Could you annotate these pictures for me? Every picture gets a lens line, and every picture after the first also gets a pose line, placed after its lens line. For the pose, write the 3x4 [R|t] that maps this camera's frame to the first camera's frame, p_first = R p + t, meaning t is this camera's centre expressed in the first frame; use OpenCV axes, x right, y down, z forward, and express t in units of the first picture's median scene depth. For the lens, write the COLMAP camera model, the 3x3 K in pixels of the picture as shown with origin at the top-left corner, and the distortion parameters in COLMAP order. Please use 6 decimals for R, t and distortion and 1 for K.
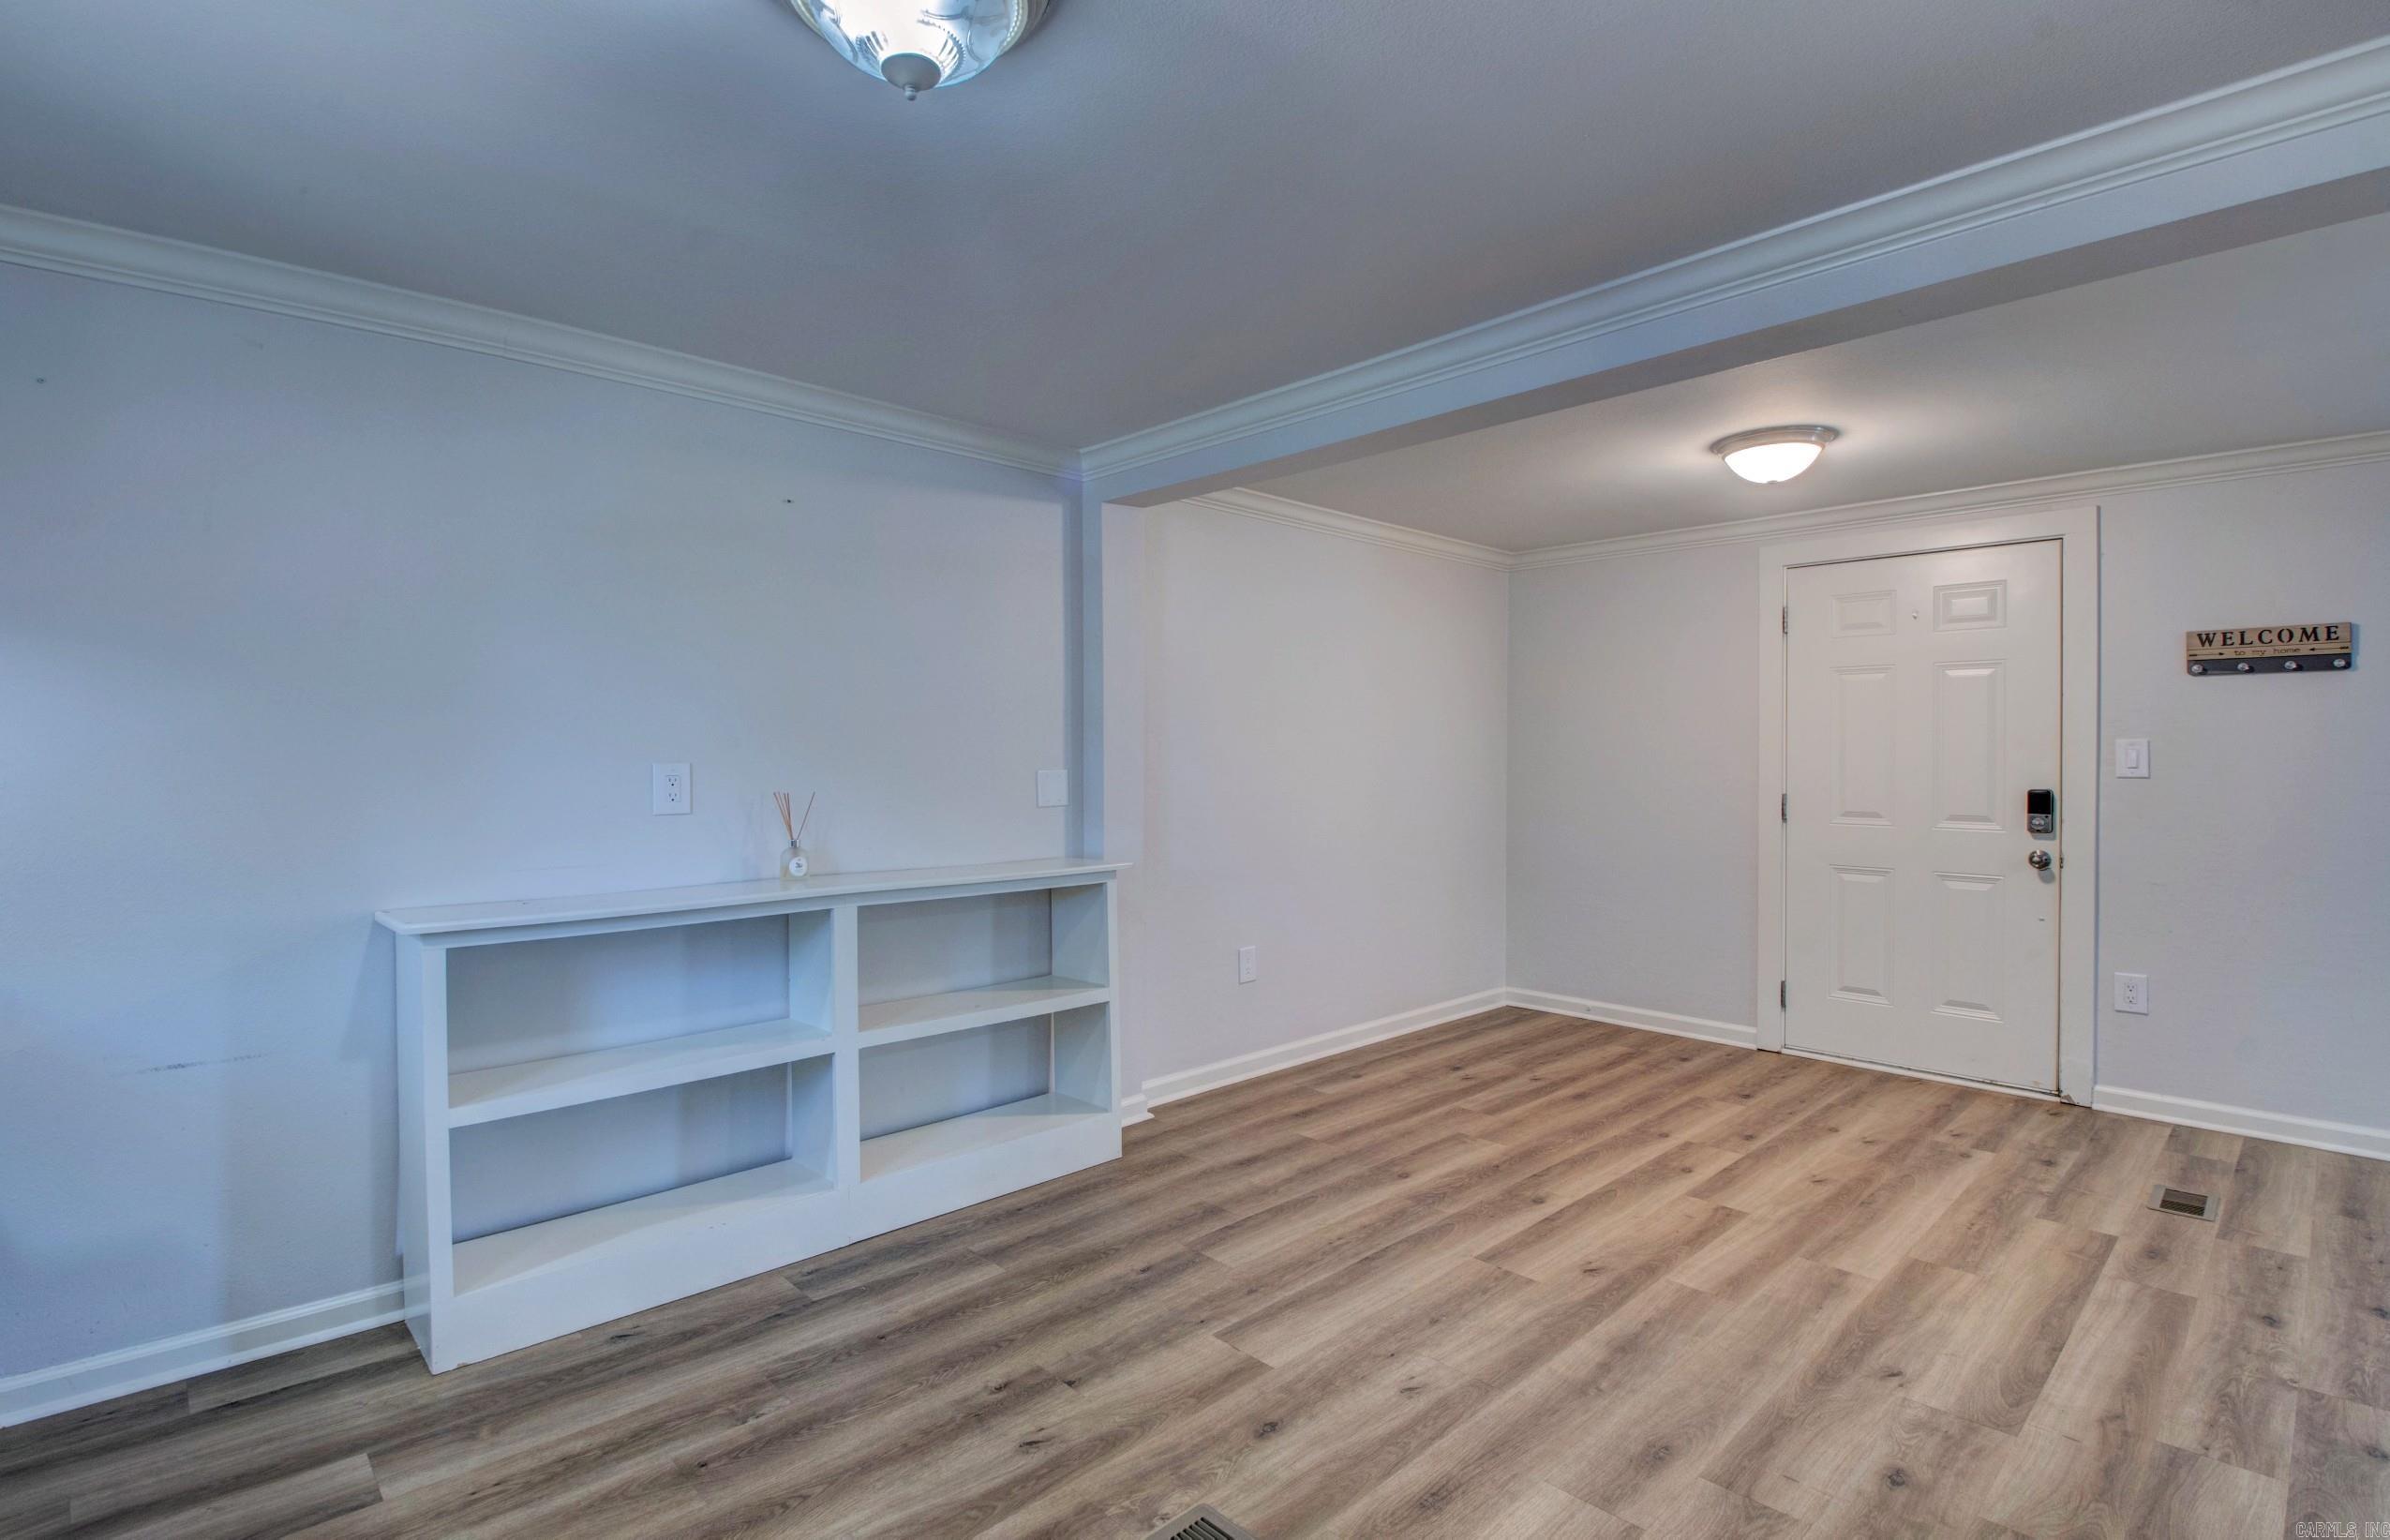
lens RADIAL K [[1112.3, 0, 1189.8], [0, 1112.3, 757.6], [0, 0, 1]] dist [0.019605, -0.028615]
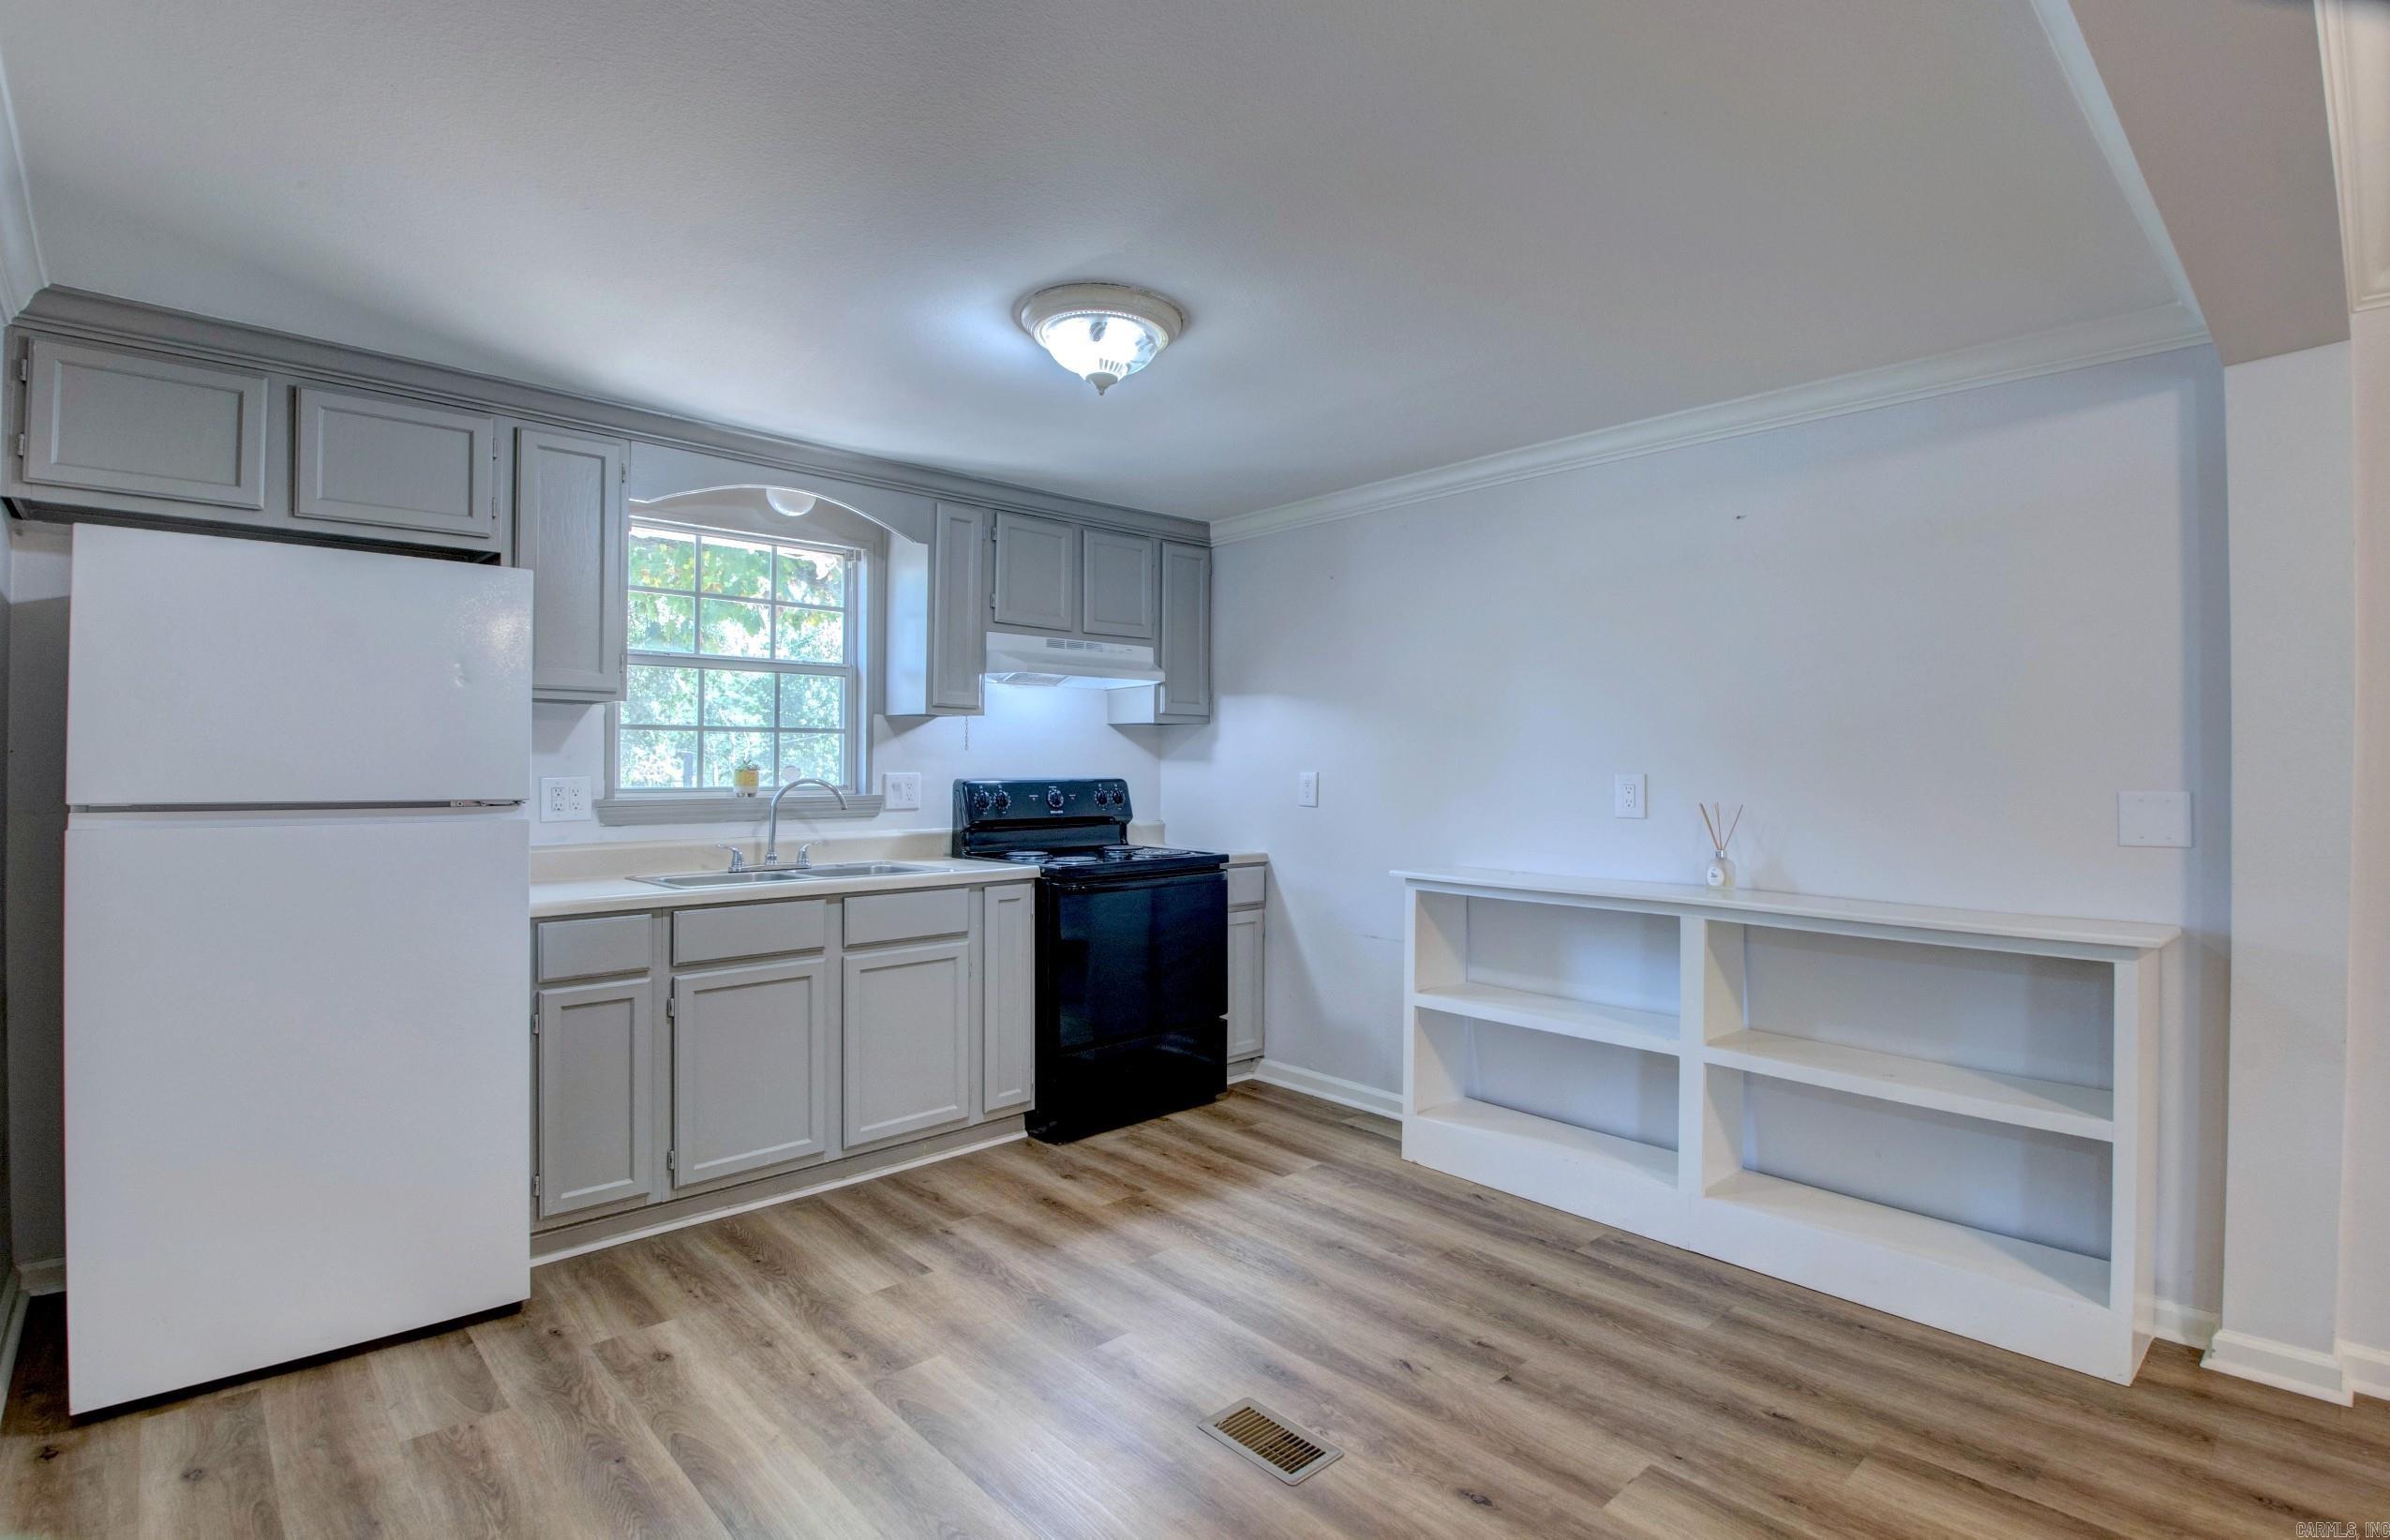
lens RADIAL K [[1131.2, 0, 1190.2], [0, 1131.2, 752.1], [0, 0, 1]] dist [0.019656, -0.030054]
pose [[-0.013812, -0.010814, -0.999846, 0.667039], [-0.004547, 0.999932, -0.010752, -0.003113], [0.999894, 0.004398, -0.013860, 0.506323]]
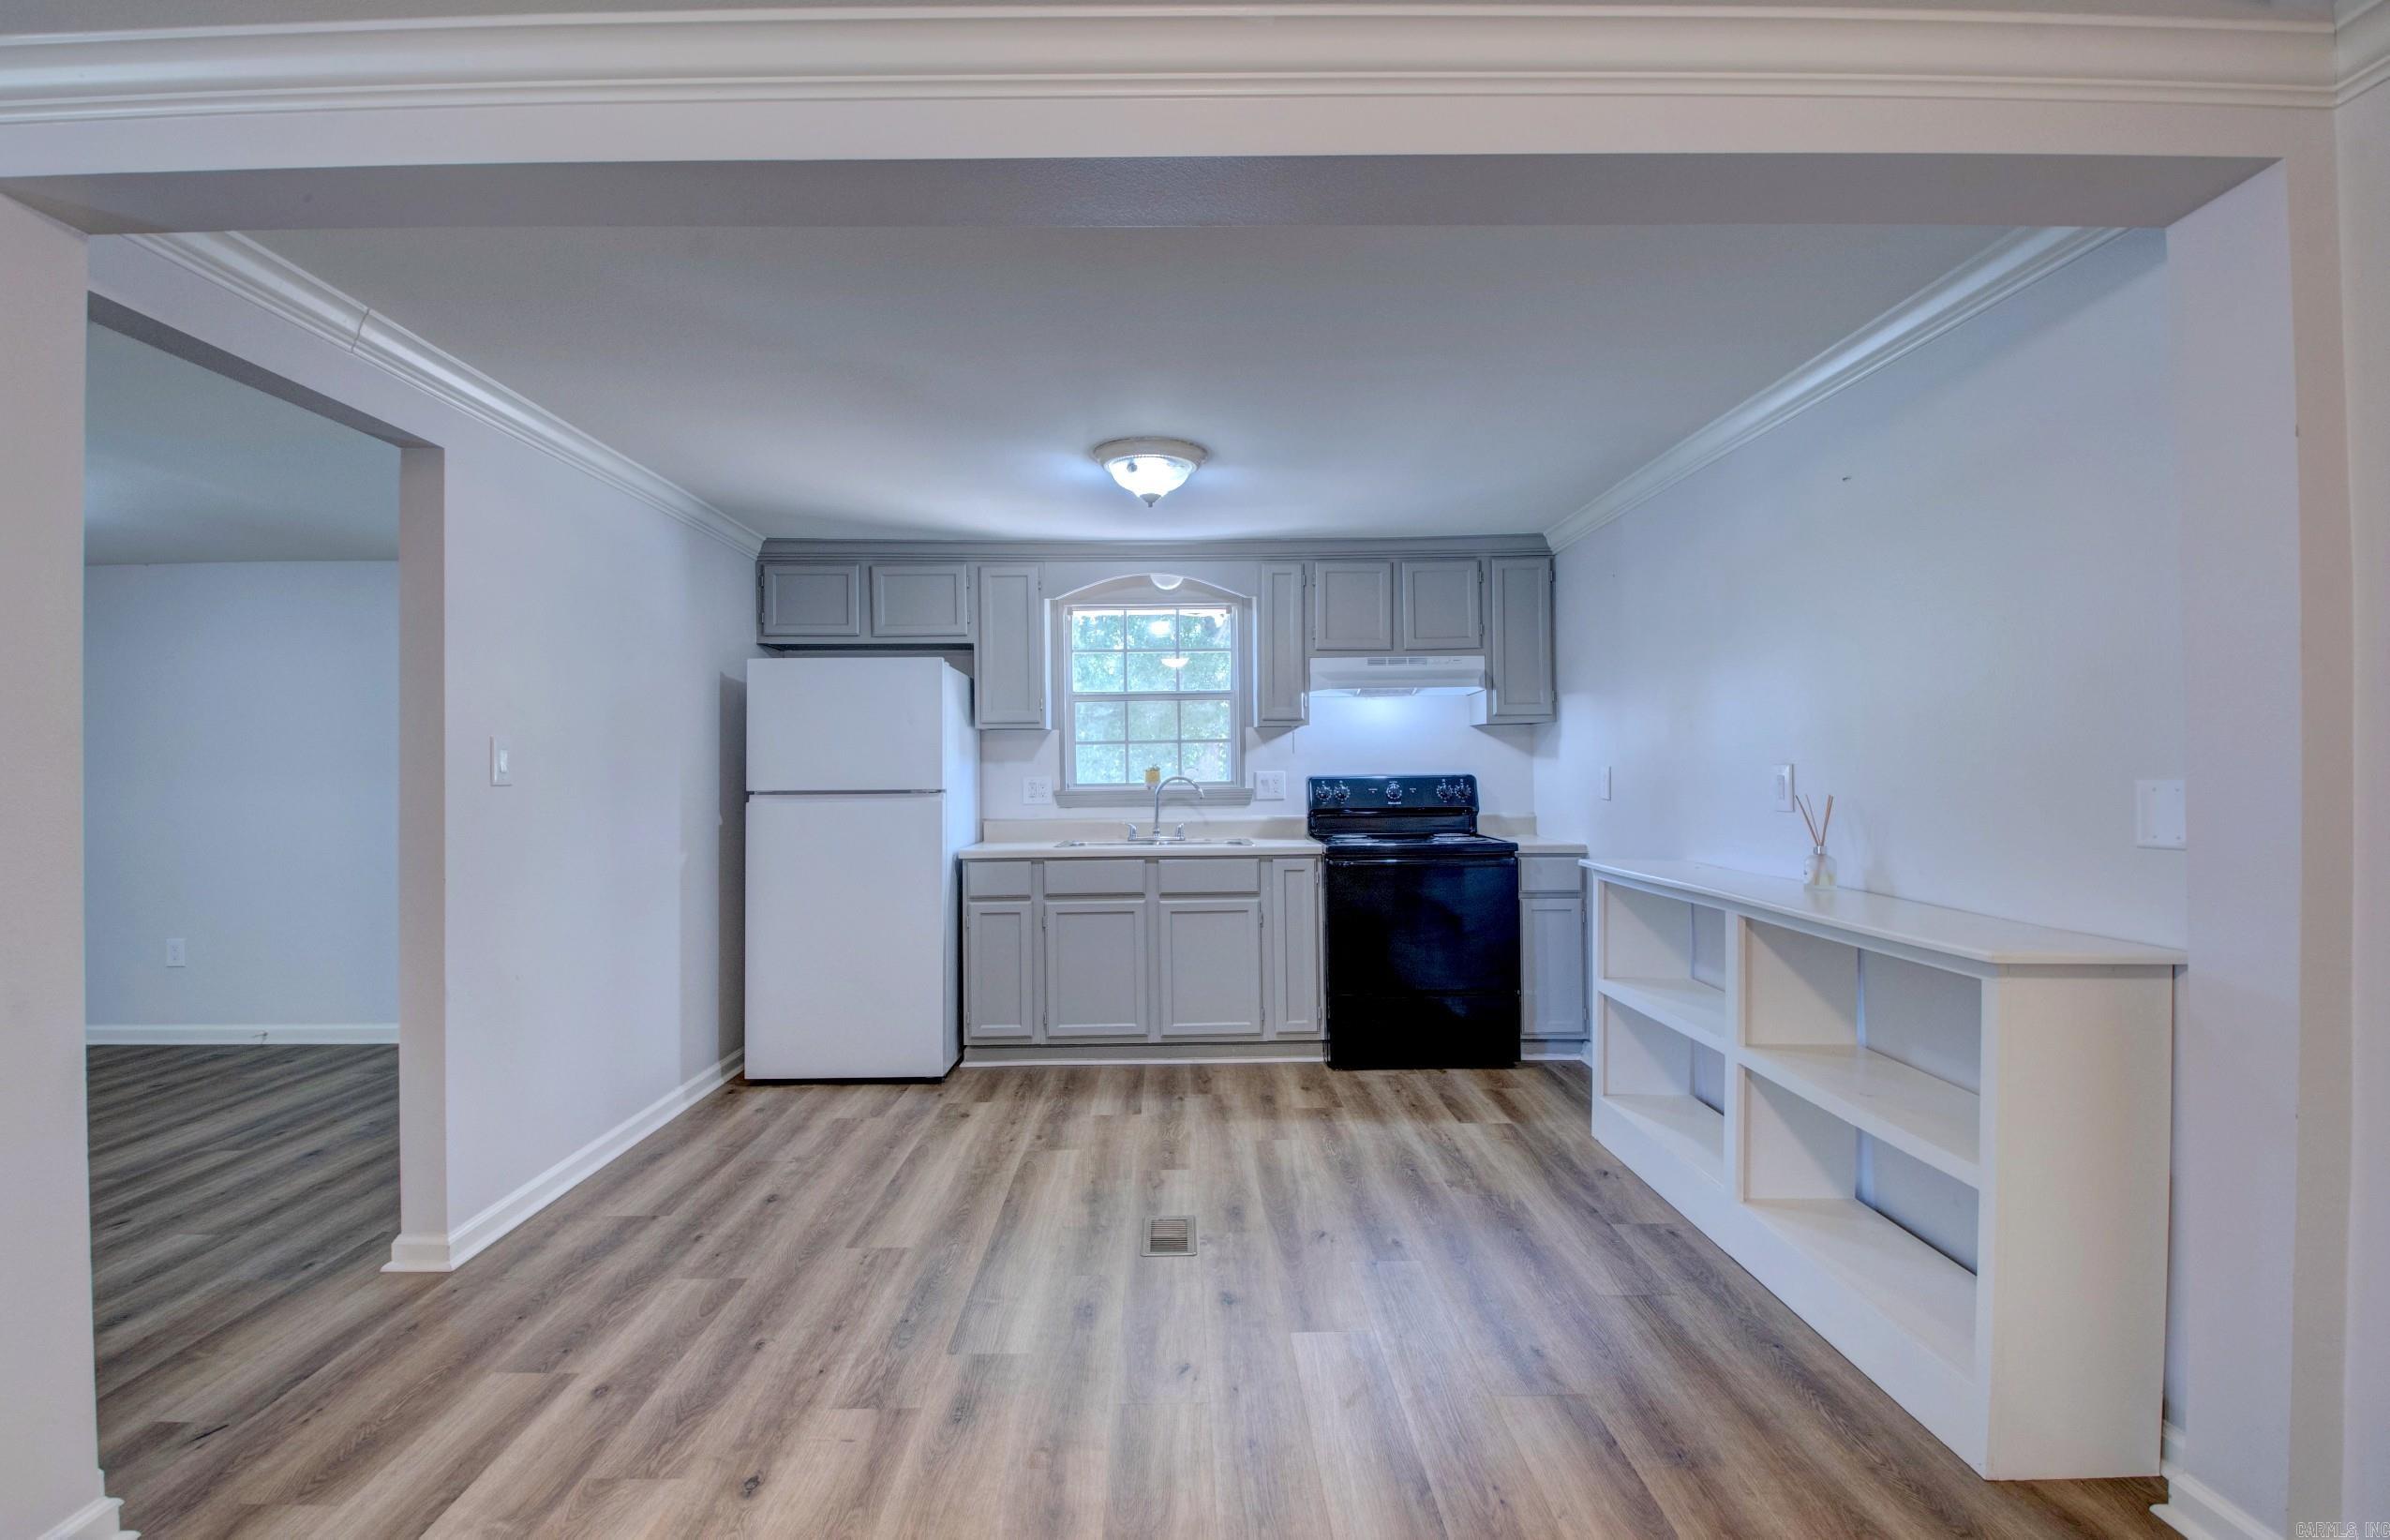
lens RADIAL K [[1112.3, 0, 1189.8], [0, 1112.3, 757.6], [0, 0, 1]] dist [0.019605, -0.028615]
pose [[-0.677628, 0.001793, -0.735403, 0.670036], [0.012210, 0.999887, -0.008812, 0.000888], [0.735304, -0.014950, -0.677573, 1.197422]]
